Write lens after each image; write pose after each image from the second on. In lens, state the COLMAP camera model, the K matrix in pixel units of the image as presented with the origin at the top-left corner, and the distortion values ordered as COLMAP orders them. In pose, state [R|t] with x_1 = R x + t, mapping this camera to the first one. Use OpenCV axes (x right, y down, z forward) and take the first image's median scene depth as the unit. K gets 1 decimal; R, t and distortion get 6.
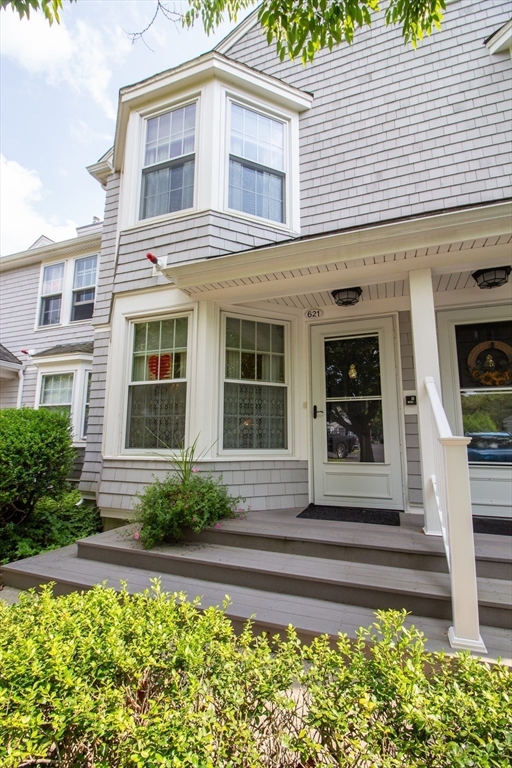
lens RADIAL K [[357.9, 0, 257.2], [0, 357.9, 385.9], [0, 0, 1]] dist [-0.015858, -0.002727]
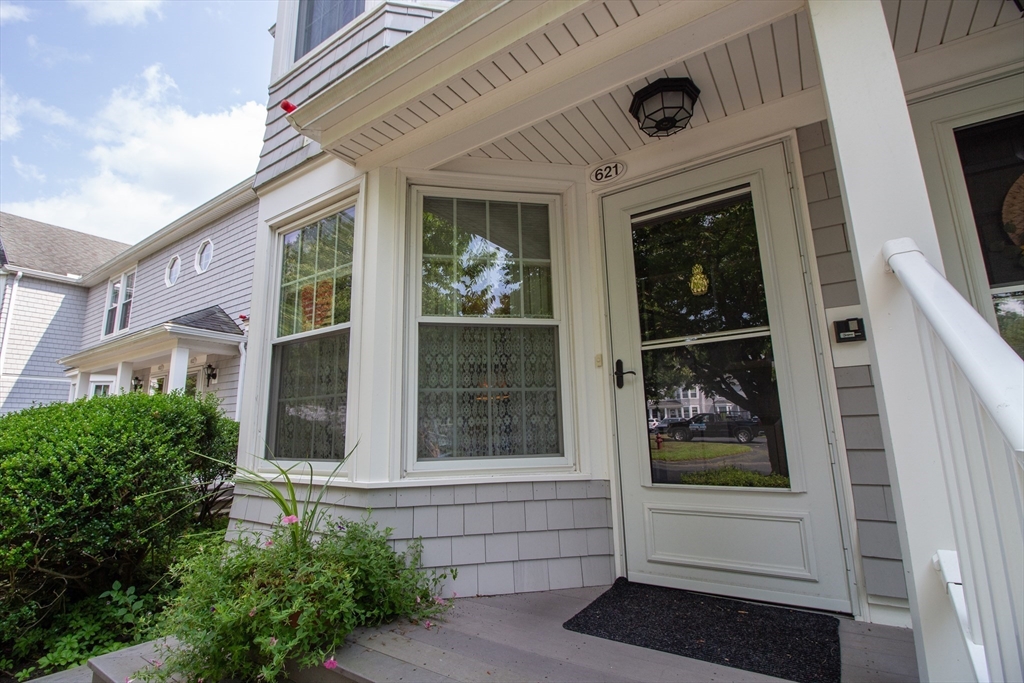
lens RADIAL K [[477.2, 0, 507.0], [0, 477.2, 336.6], [0, 0, 1]] dist [-0.015858, -0.002727]
pose [[0.971212, -0.072072, -0.227051, 0.167728], [0.063083, 0.996919, -0.046611, 0.045162], [0.229711, 0.030946, 0.972767, 0.372268]]
